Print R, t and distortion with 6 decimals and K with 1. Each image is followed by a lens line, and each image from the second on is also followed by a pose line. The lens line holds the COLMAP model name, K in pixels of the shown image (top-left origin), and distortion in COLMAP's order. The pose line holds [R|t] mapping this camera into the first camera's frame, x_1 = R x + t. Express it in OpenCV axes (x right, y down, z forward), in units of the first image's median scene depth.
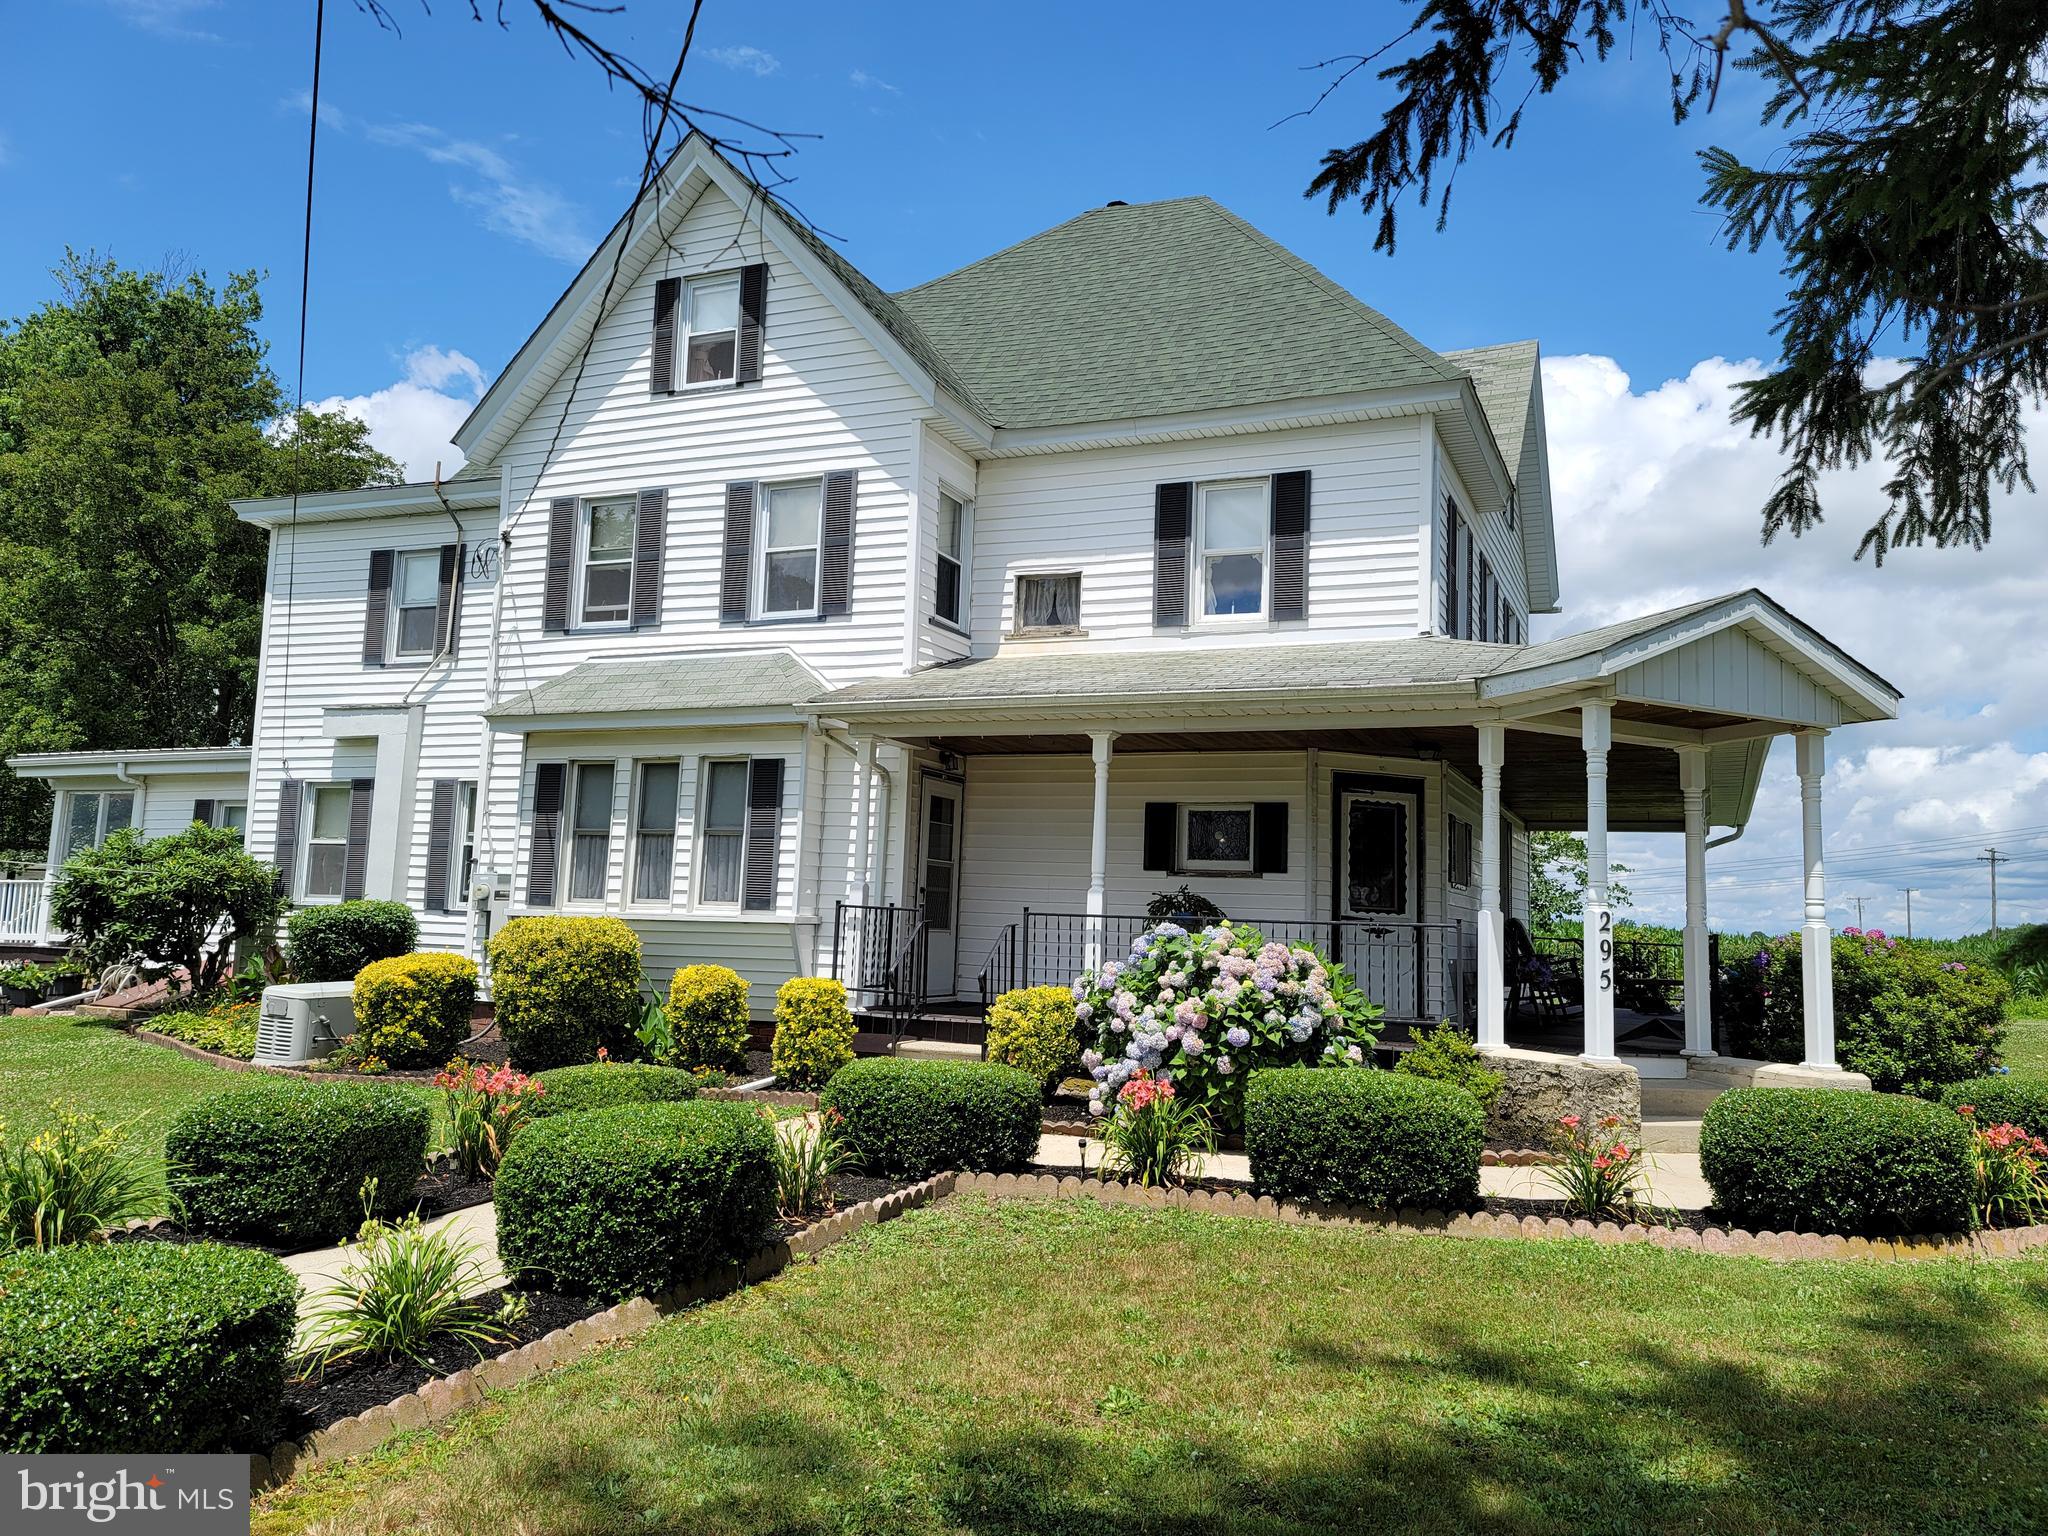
lens RADIAL K [[1507.4, 0, 1021.9], [0, 1507.4, 758.3], [0, 0, 1]] dist [0.100412, -0.093525]
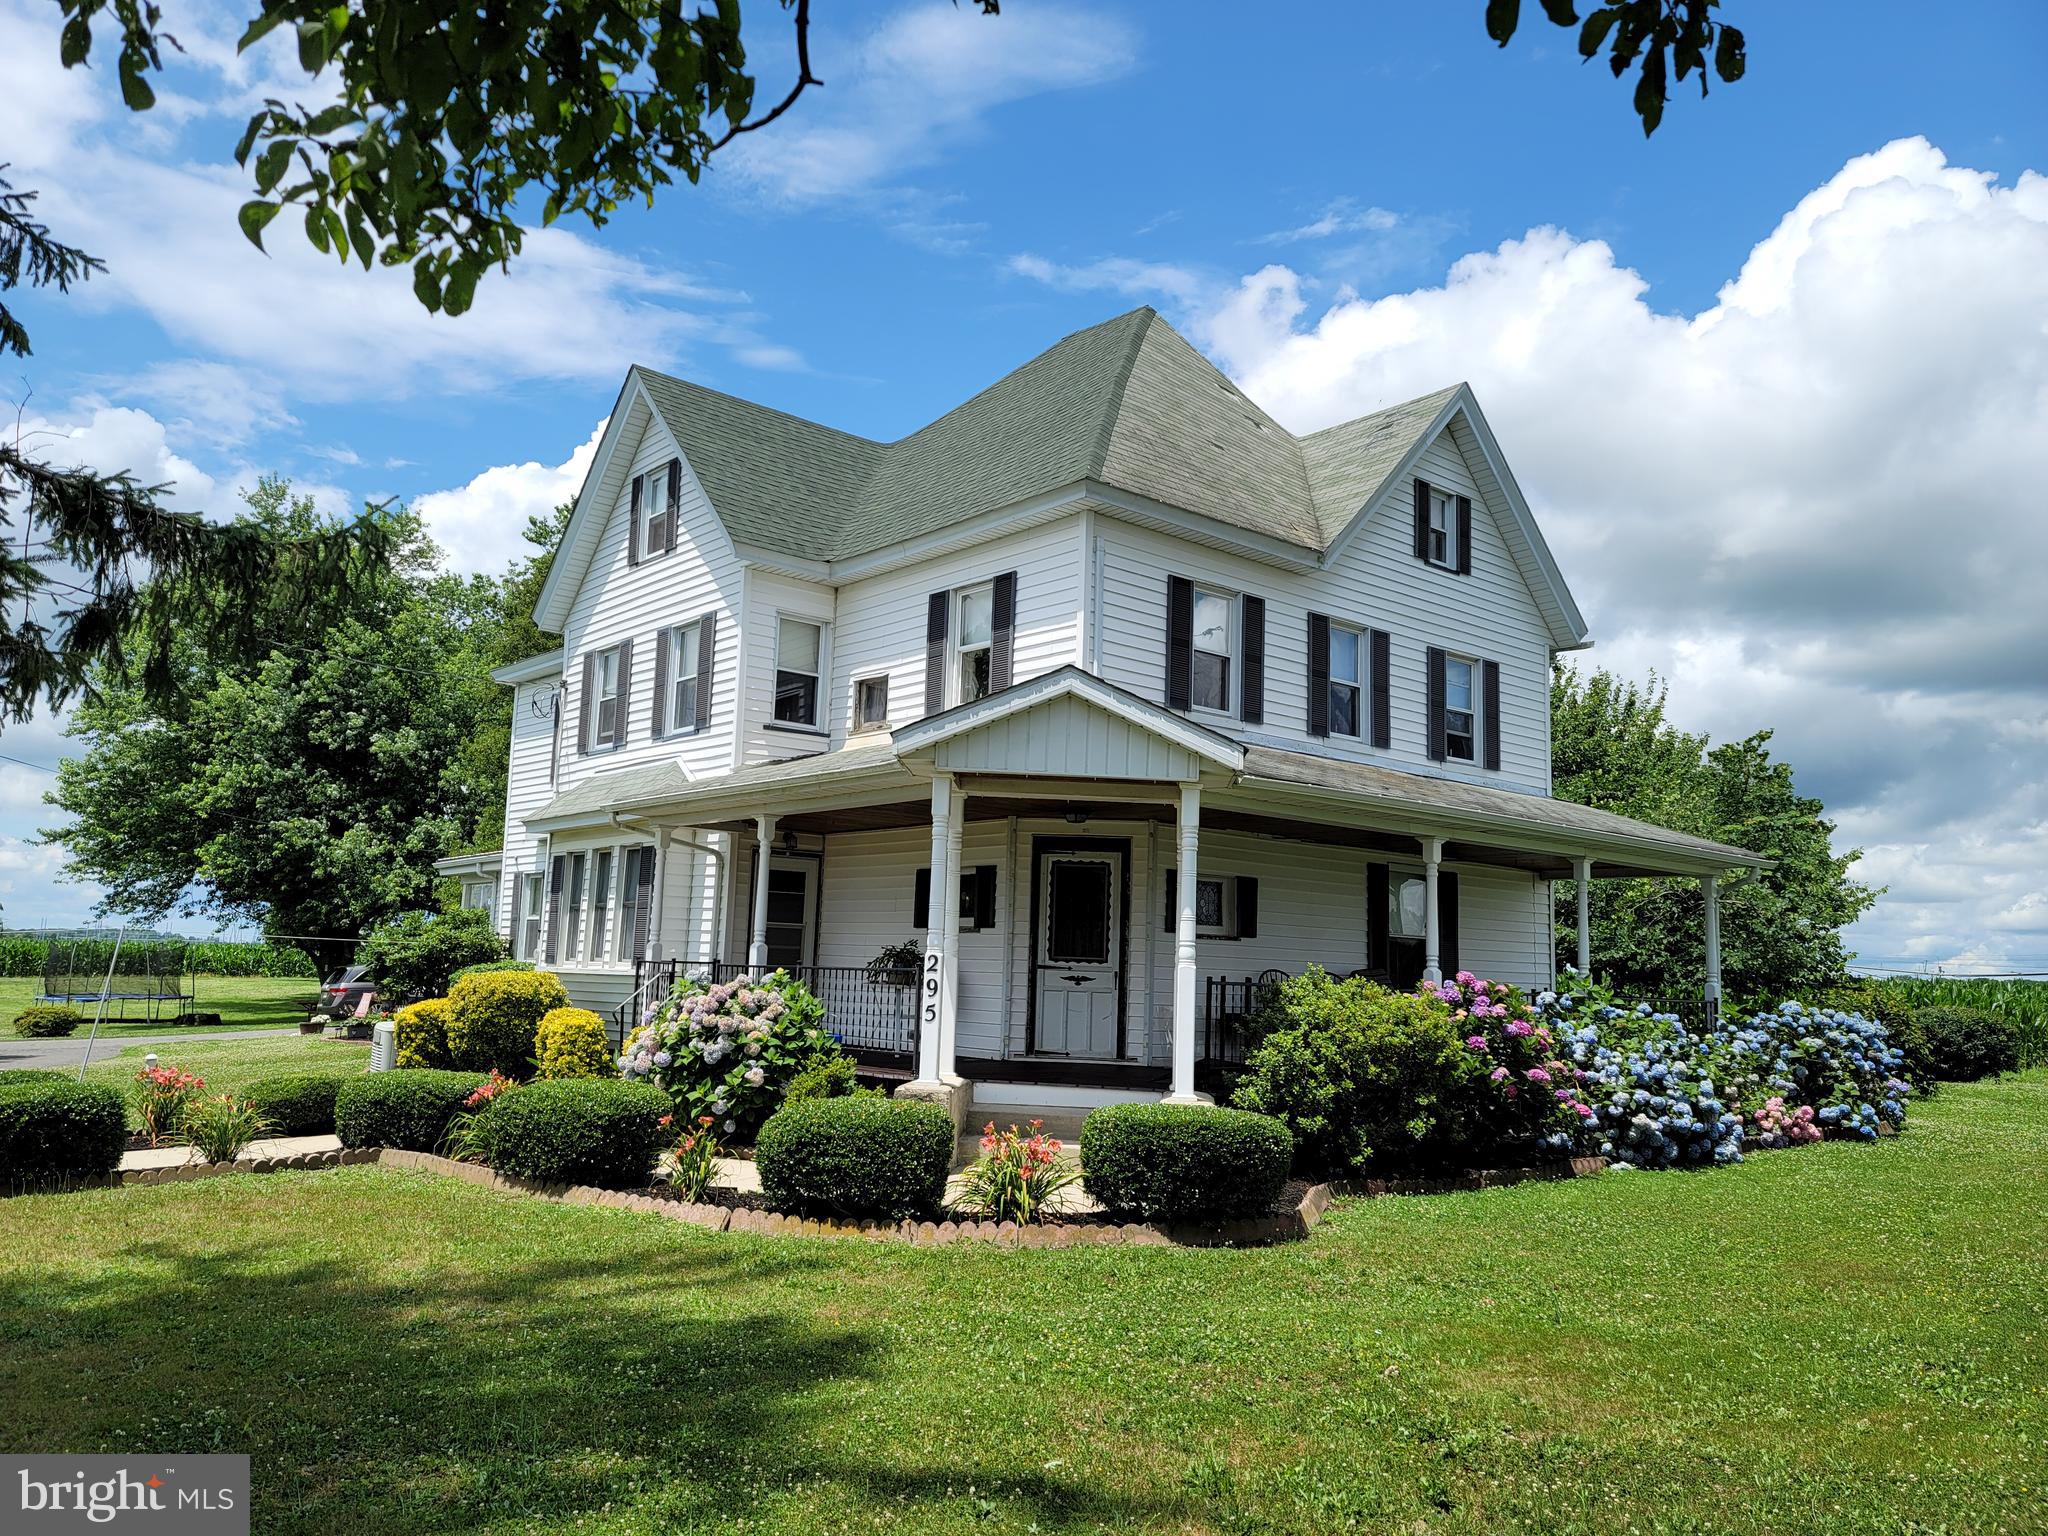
lens RADIAL K [[1507.4, 0, 999.4], [0, 1507.4, 762.4], [0, 0, 1]] dist [0.100412, -0.093525]
pose [[0.891009, -0.067143, -0.448993, 0.664255], [0.048482, 0.997420, -0.052943, 0.011849], [0.451389, 0.025405, 0.891966, -0.007415]]
